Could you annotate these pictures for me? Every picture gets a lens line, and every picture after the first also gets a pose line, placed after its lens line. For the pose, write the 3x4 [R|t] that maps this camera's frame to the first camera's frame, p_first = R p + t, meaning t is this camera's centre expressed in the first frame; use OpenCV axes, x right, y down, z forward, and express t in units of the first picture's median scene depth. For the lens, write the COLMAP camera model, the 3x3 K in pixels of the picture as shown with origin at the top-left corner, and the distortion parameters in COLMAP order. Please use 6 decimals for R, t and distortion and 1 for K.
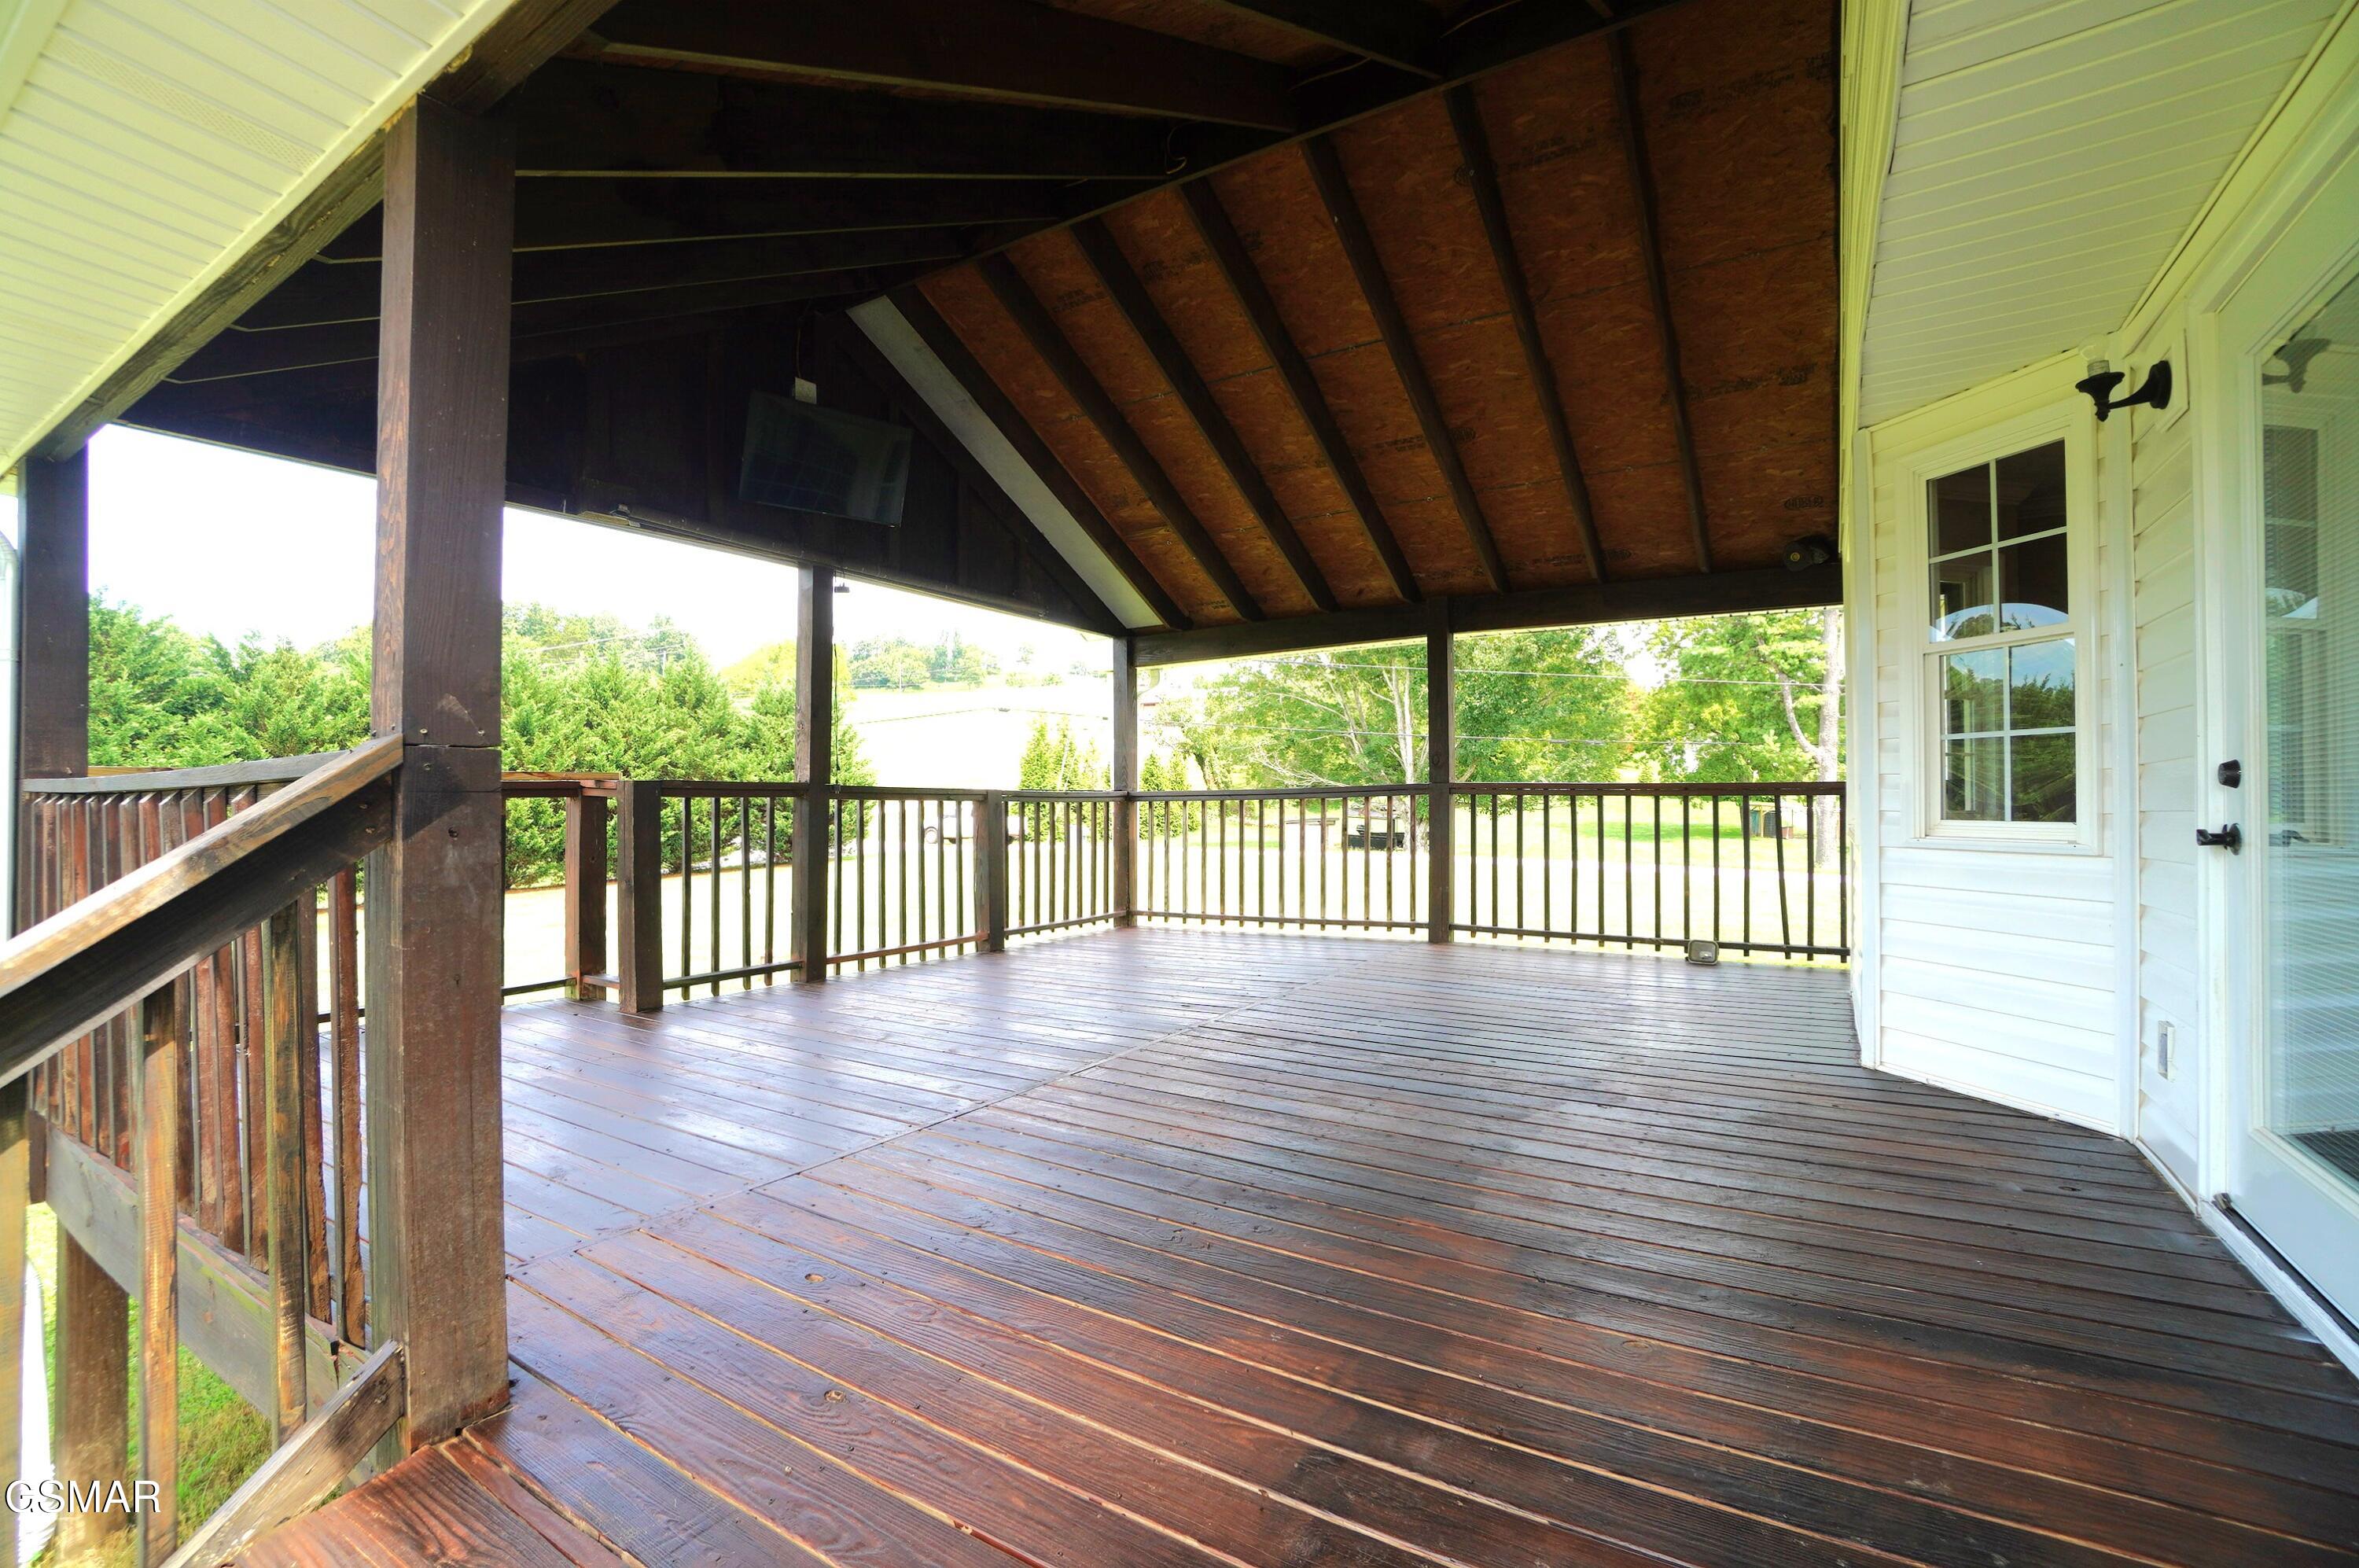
lens RADIAL K [[1036.5, 0, 1164.6], [0, 1036.5, 791.6], [0, 0, 1]] dist [-0.043321, 0.008735]
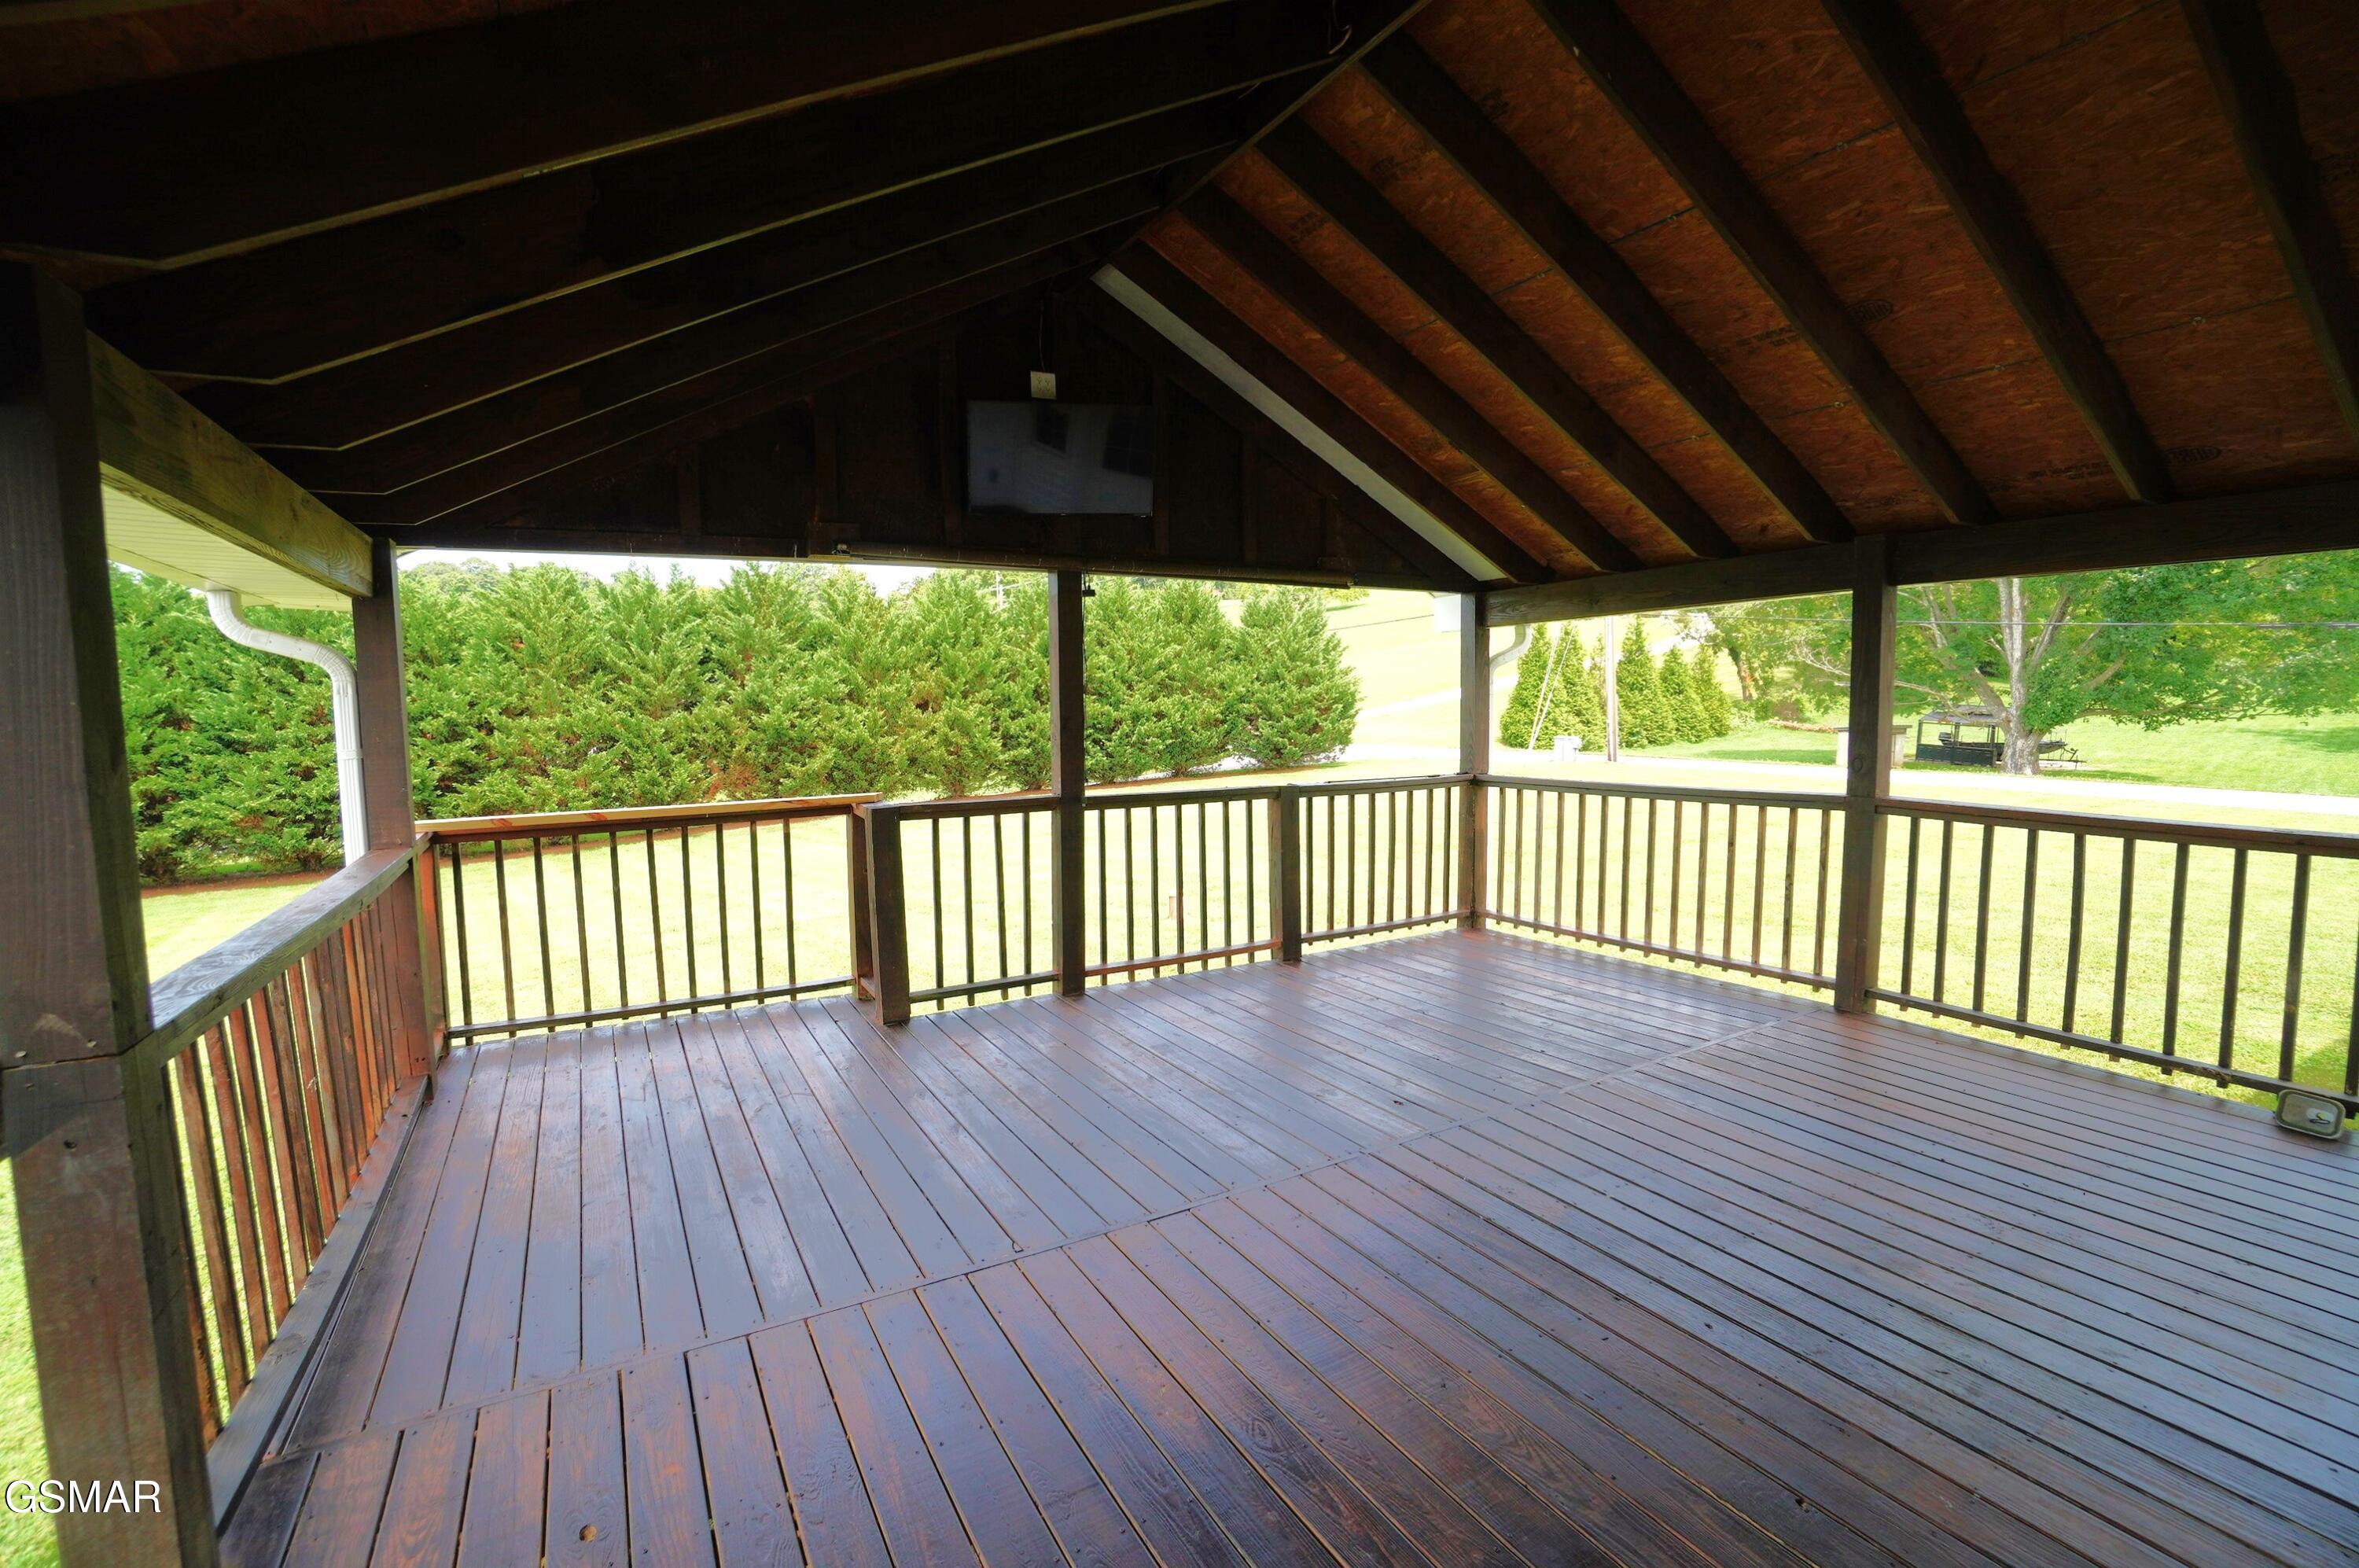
lens RADIAL K [[1036.5, 0, 1173.0], [0, 1036.5, 787.4], [0, 0, 1]] dist [-0.043321, 0.008735]
pose [[0.886674, 0.031682, -0.461309, 0.168532], [0.014558, 0.995243, 0.096332, -0.091372], [0.462167, -0.092131, 0.881994, 0.153487]]
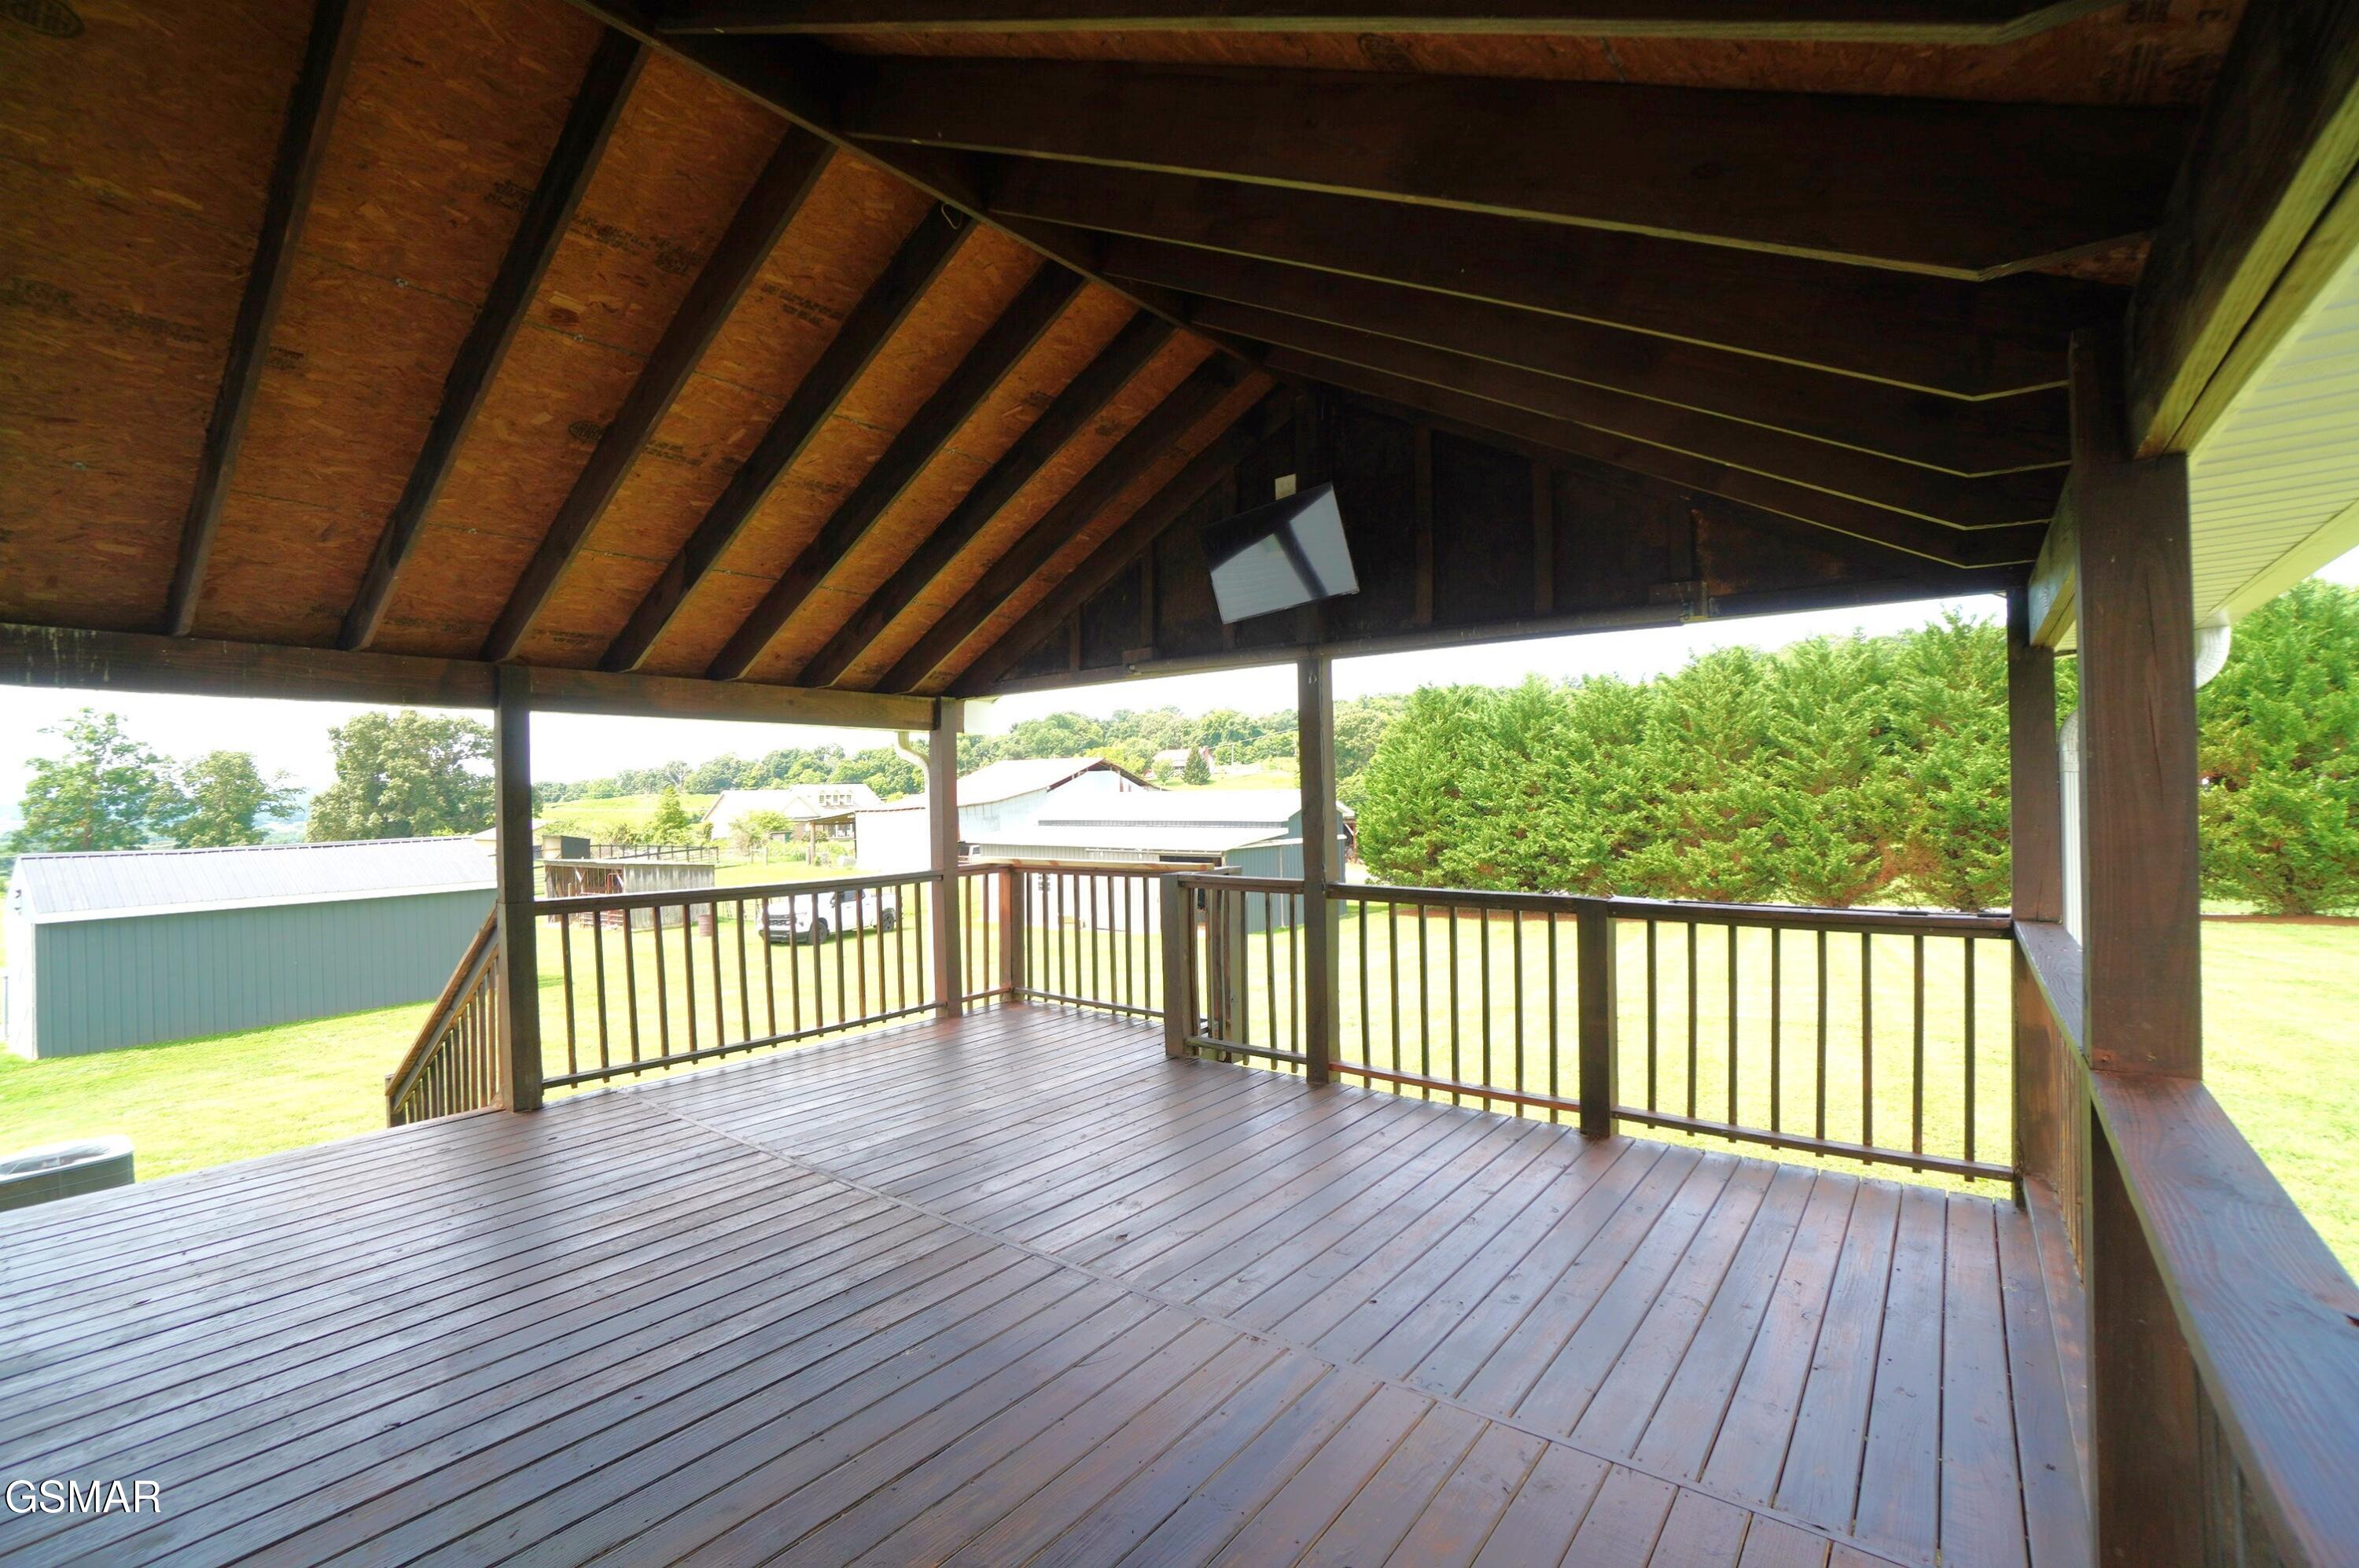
lens RADIAL K [[1036.5, 0, 1168.2], [0, 1036.5, 778.9], [0, 0, 1]] dist [-0.043321, 0.008735]
pose [[-0.092598, -0.007899, -0.995672, 0.544714], [0.023806, 0.999665, -0.010145, -0.076337], [0.995419, -0.024642, -0.092379, 0.832051]]
